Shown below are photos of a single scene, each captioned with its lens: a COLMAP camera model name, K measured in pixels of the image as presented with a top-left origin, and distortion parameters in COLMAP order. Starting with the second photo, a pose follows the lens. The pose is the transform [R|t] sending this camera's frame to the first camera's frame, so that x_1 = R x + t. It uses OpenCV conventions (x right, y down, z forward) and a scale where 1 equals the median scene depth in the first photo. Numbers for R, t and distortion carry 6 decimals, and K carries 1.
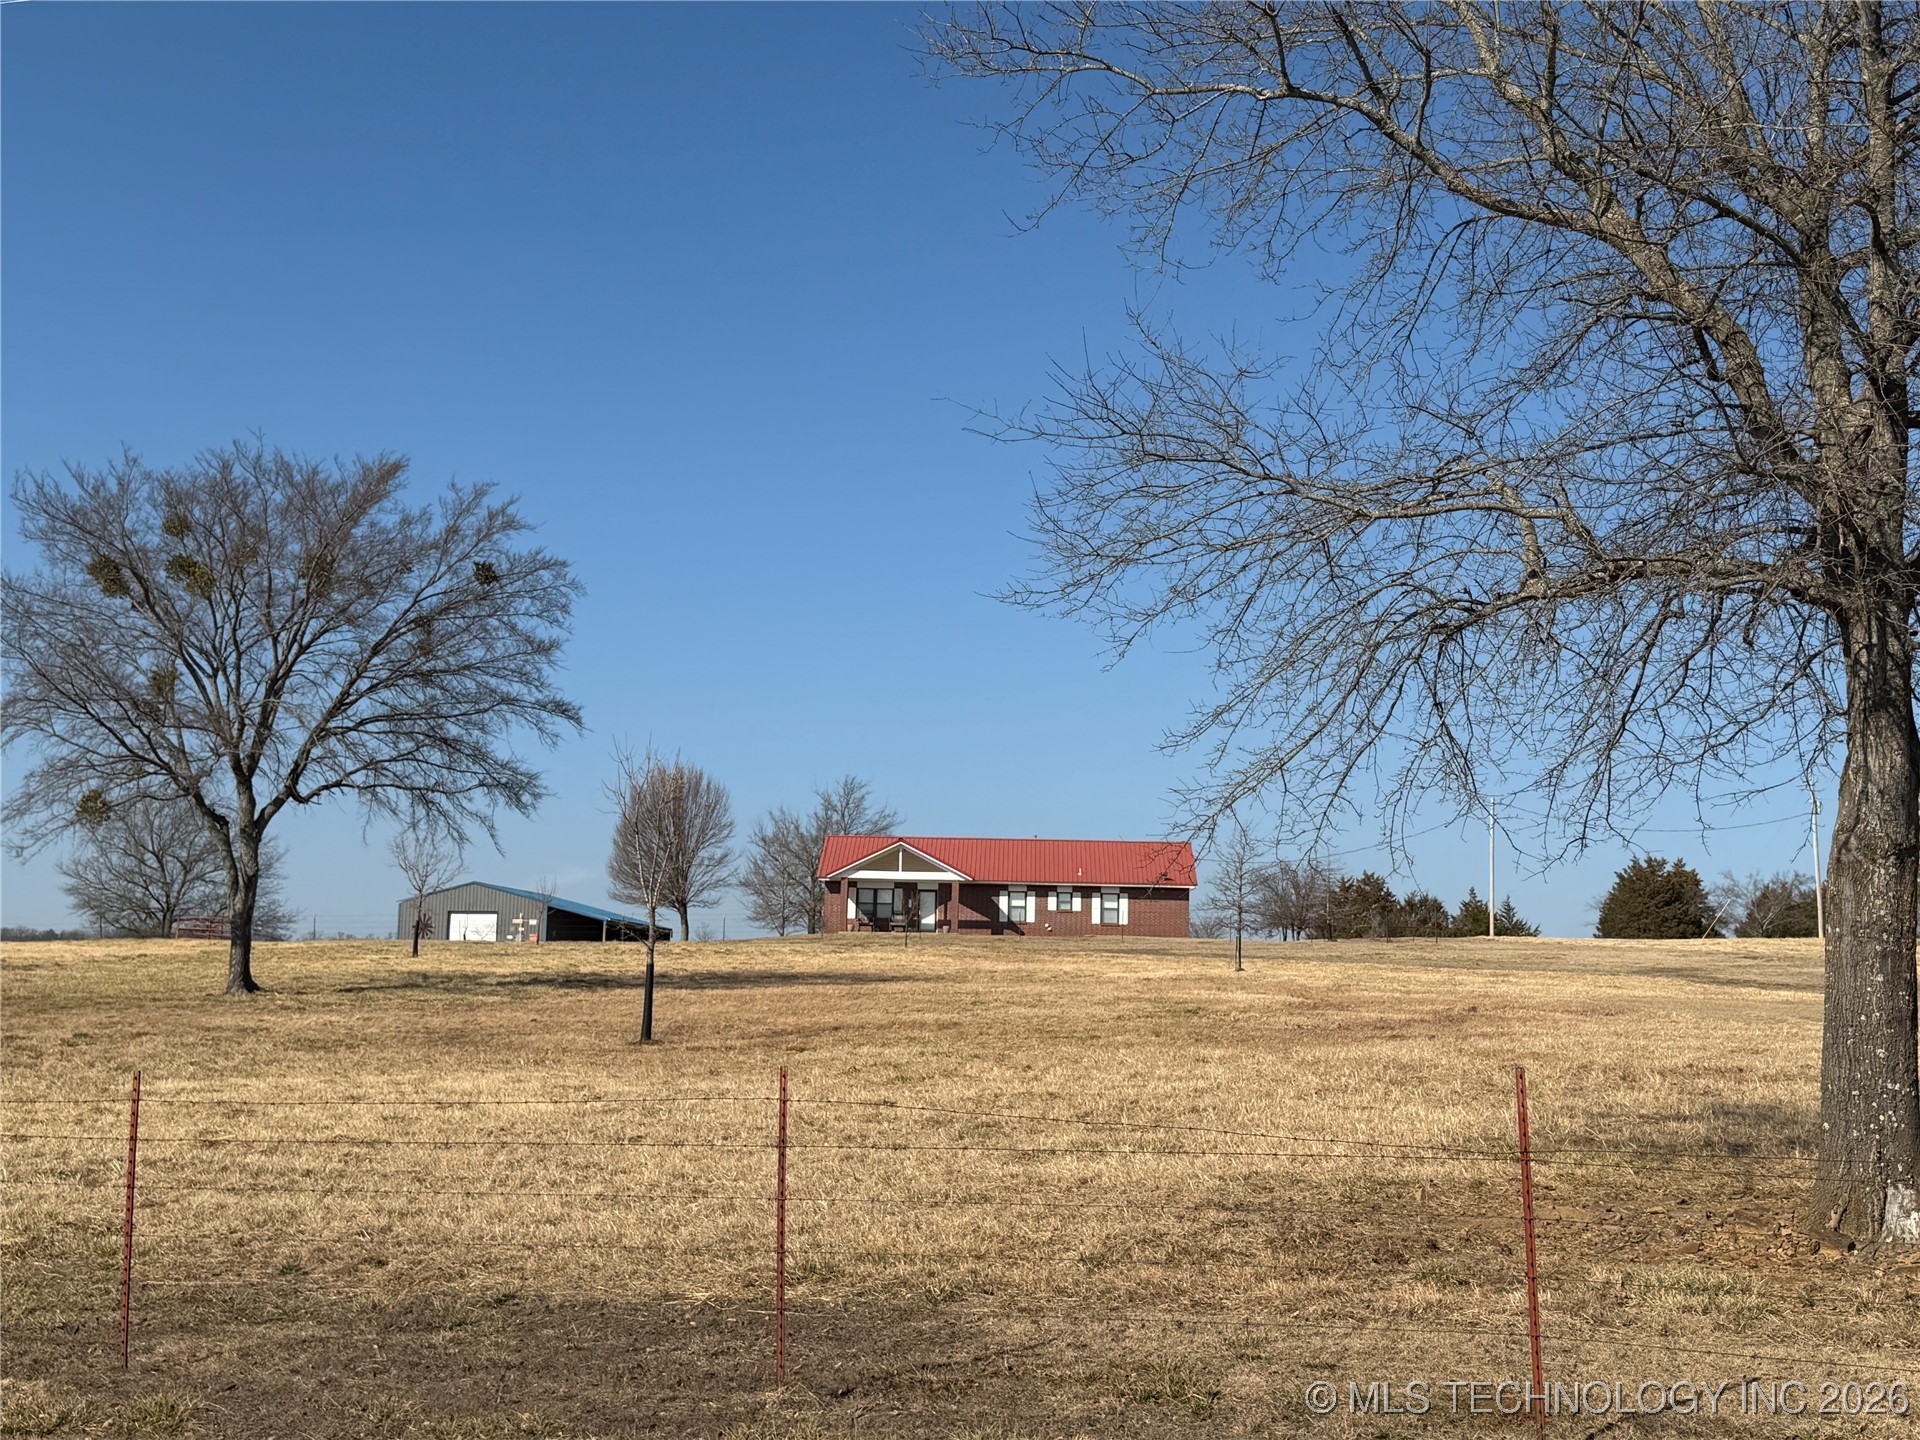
lens RADIAL K [[2329.3, 0, 962.8], [0, 2329.3, 717.7], [0, 0, 1]] dist [0.025028, 0.000000]
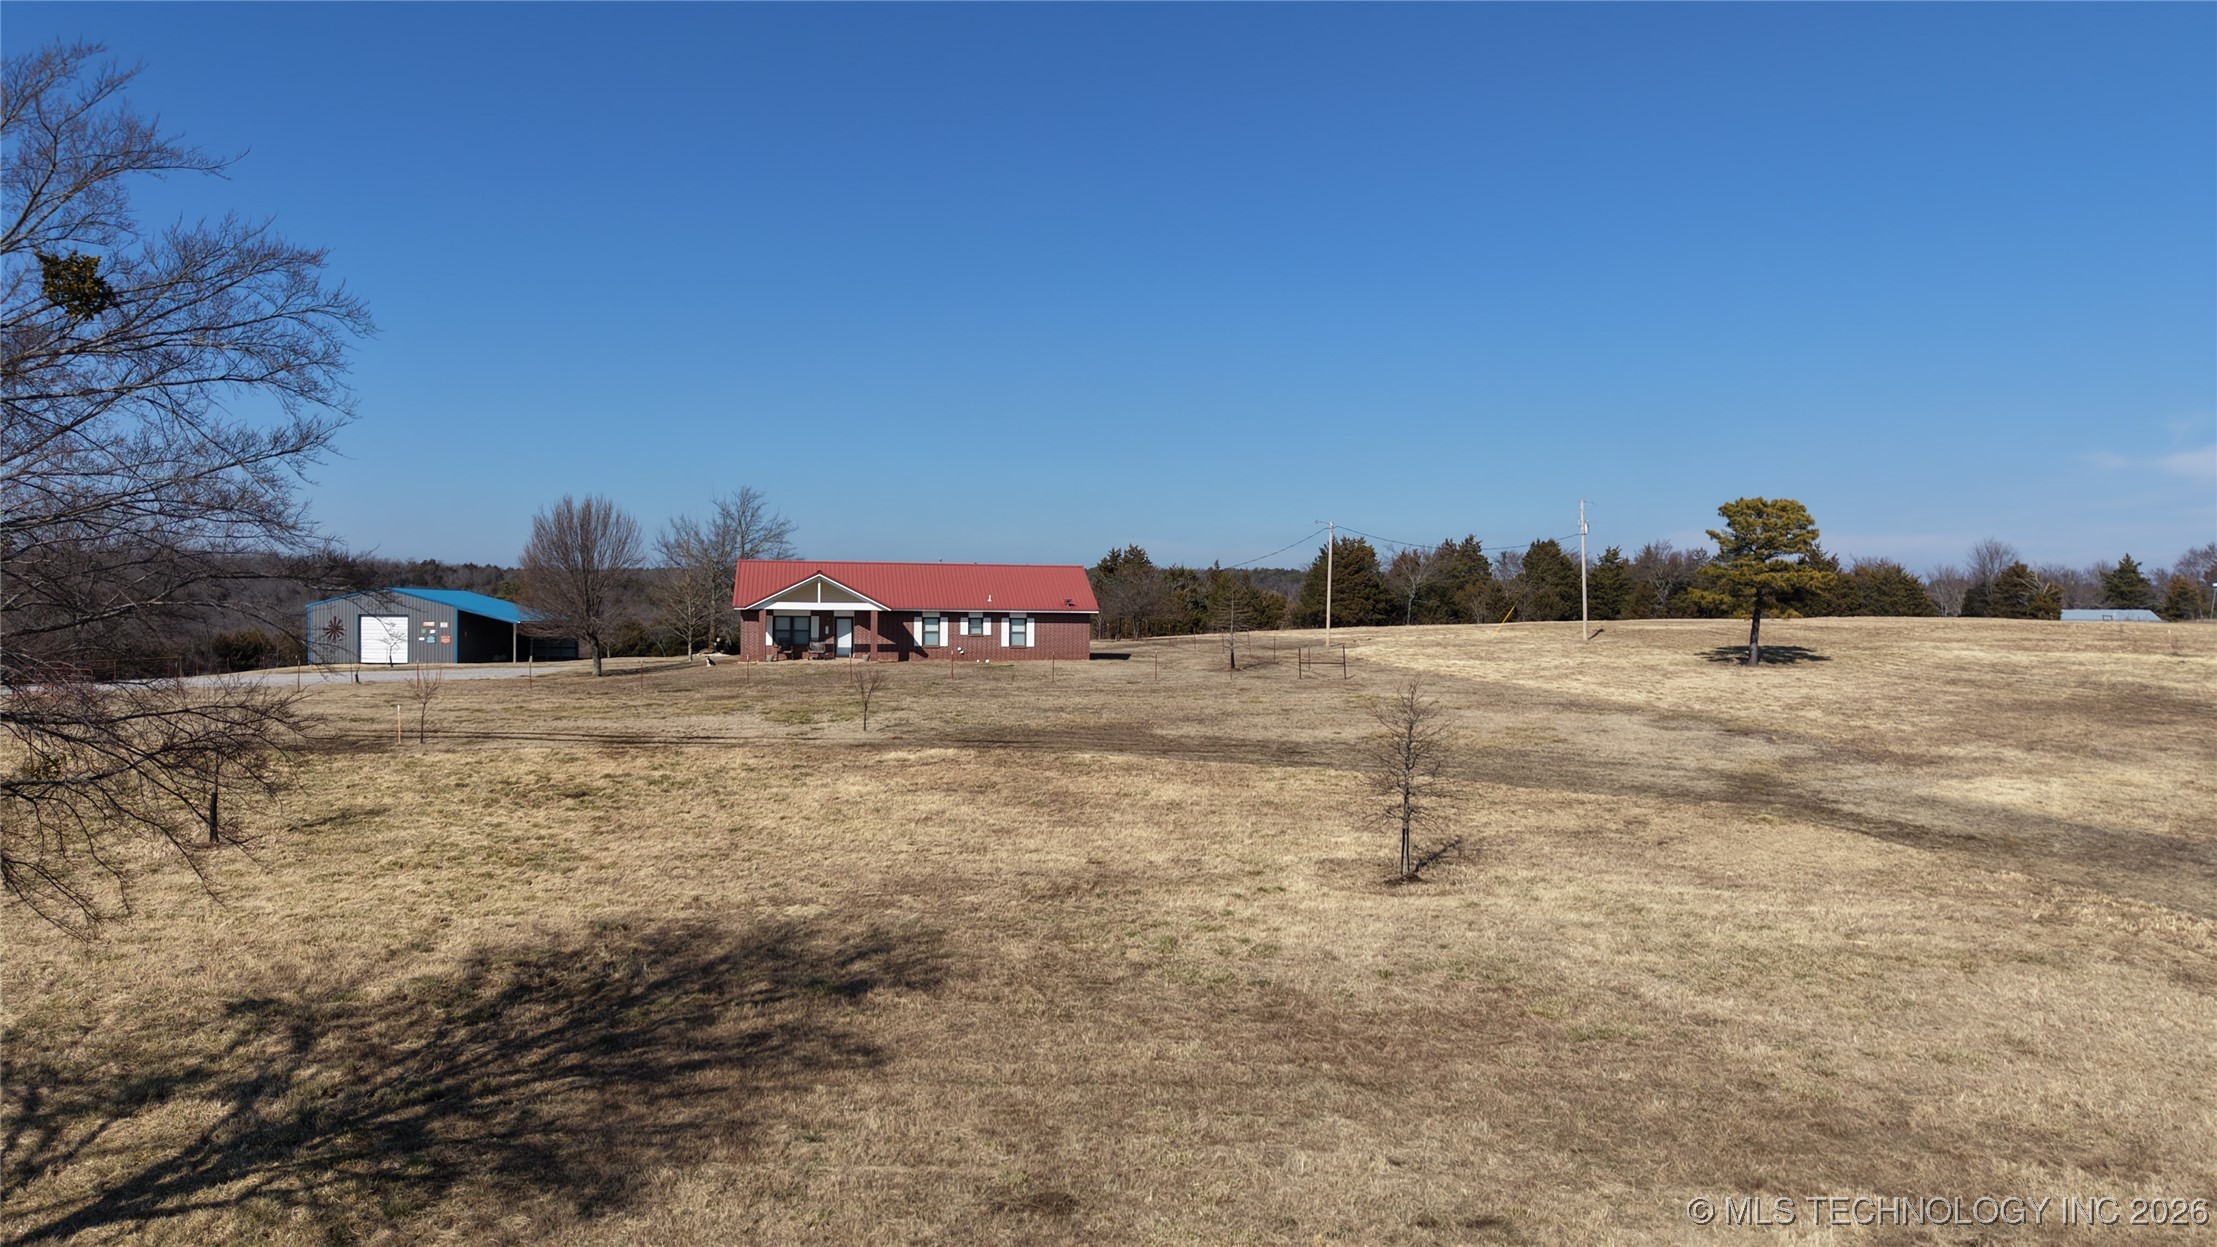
lens RADIAL K [[1433.2, 0, 1103.6], [0, 1433.2, 636.5], [0, 0, 1]] dist [0.000275, 0.000868]
pose [[0.974233, -0.016317, 0.224952, -0.046052], [-0.020481, 0.986859, 0.160281, -0.021996], [-0.224611, -0.160759, 0.961096, 0.361891]]
